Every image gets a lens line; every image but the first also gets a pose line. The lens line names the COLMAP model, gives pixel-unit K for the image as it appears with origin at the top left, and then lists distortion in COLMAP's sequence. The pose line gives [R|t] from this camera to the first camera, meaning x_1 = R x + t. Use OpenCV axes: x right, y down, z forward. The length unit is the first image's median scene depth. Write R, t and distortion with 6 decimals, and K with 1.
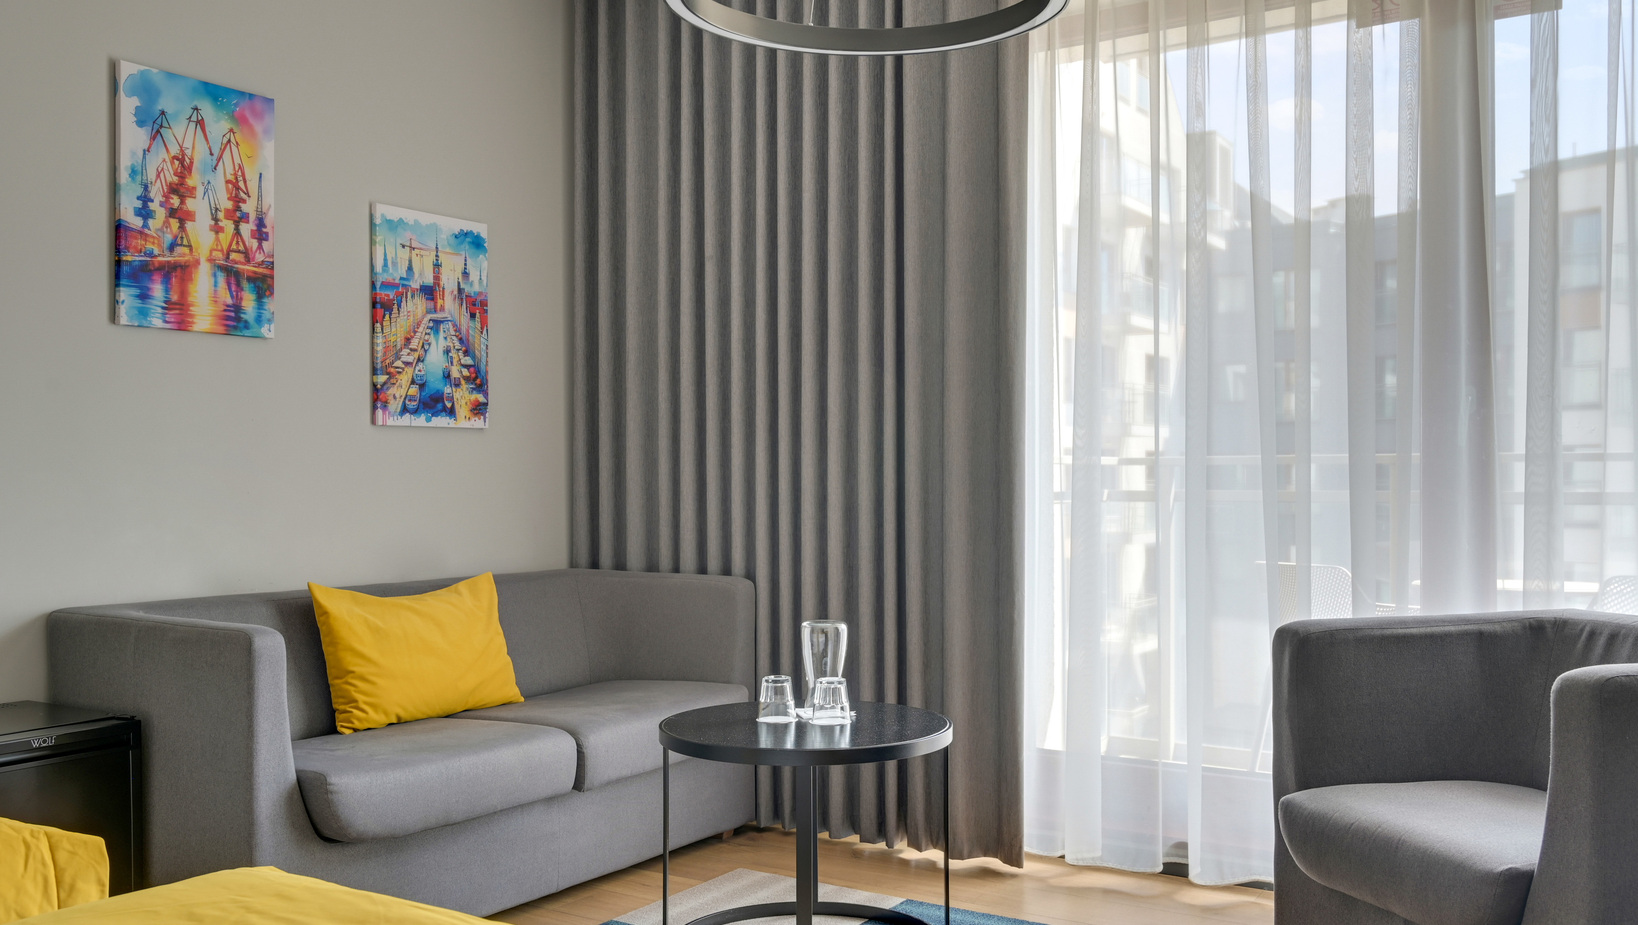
lens RADIAL K [[1344.2, 0, 833.8], [0, 1344.2, 475.6], [0, 0, 1]] dist [-0.007693, 0.000268]
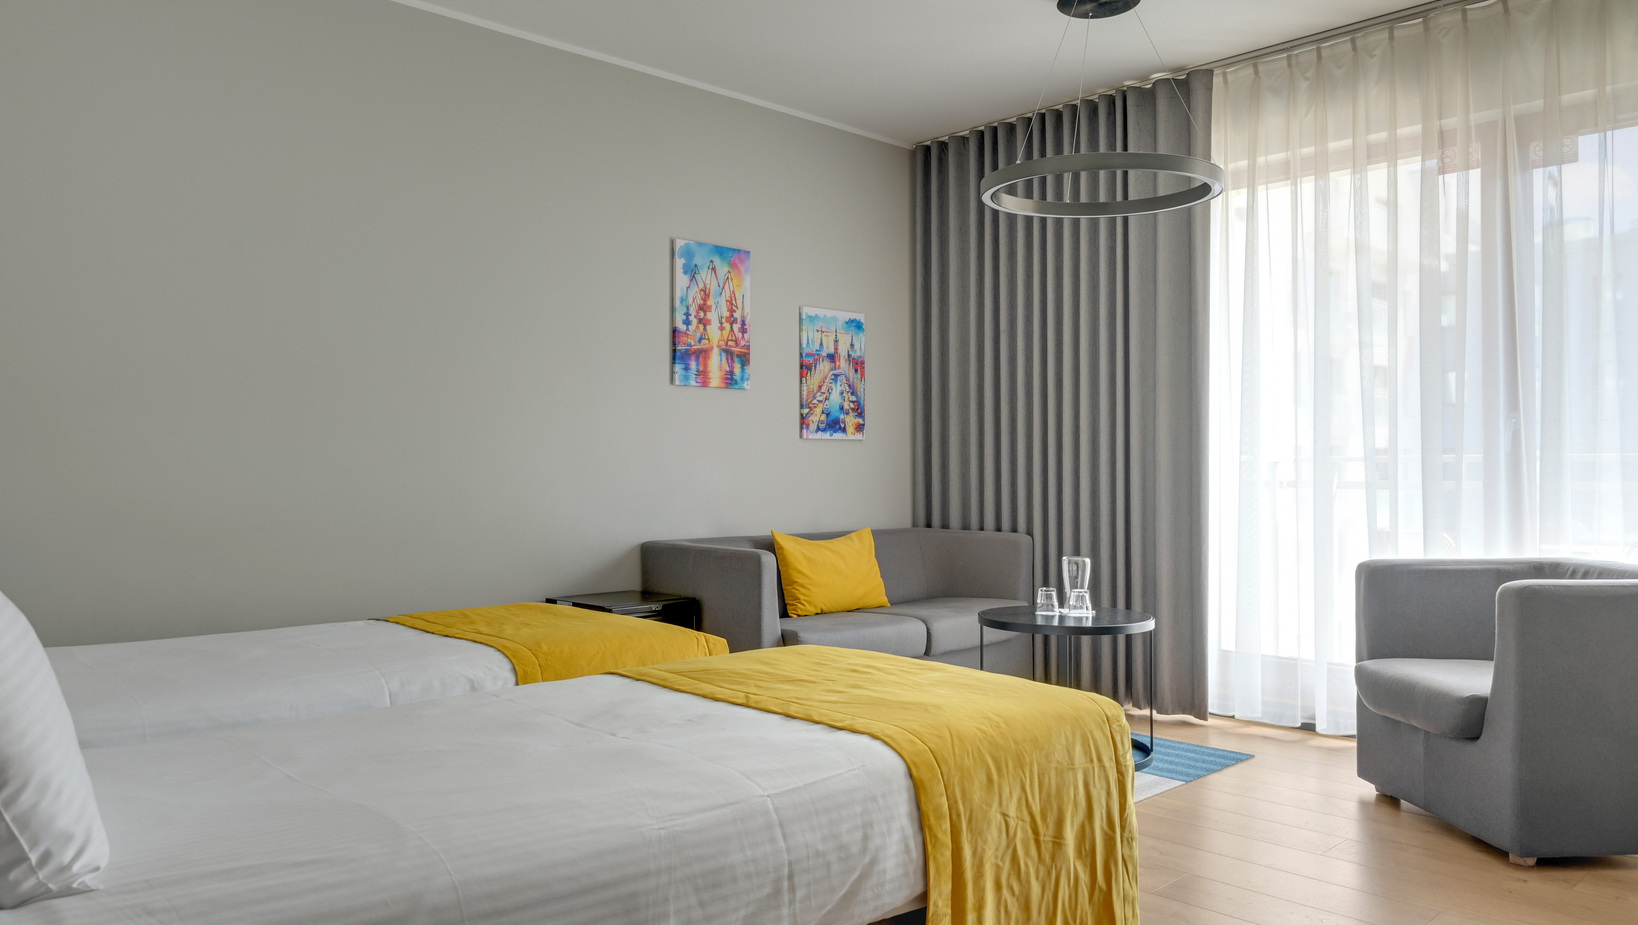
lens RADIAL K [[1122.5, 0, 802.7], [0, 1122.5, 459.4], [0, 0, 1]] dist [-0.006205, 0.000378]
pose [[0.967854, 0.000586, -0.251512, 0.012764], [-0.002337, 0.999975, -0.006664, -0.002477], [0.251502, 0.007038, 0.967831, -0.389444]]
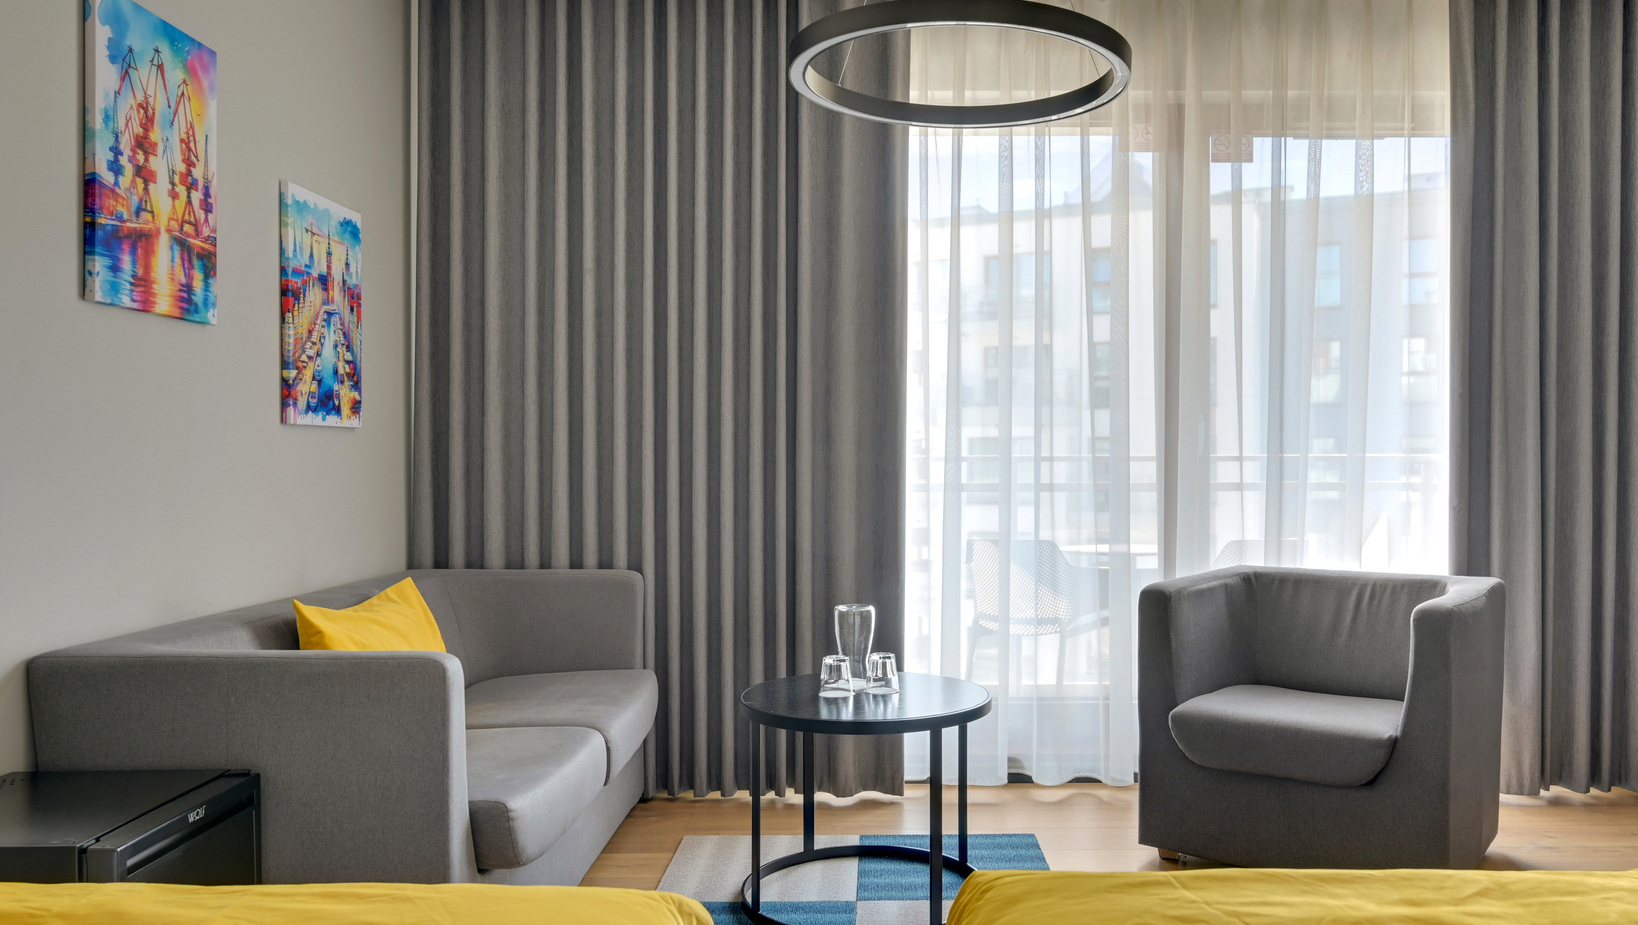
lens RADIAL K [[1149.2, 0, 818.7], [0, 1149.2, 467.1], [0, 0, 1]] dist [-0.001360, -0.004084]
pose [[0.845612, -0.002357, 0.533793, -0.495144], [-0.001173, 0.999980, 0.006273, -0.014795], [-0.533796, -0.005931, 0.845592, 0.157006]]
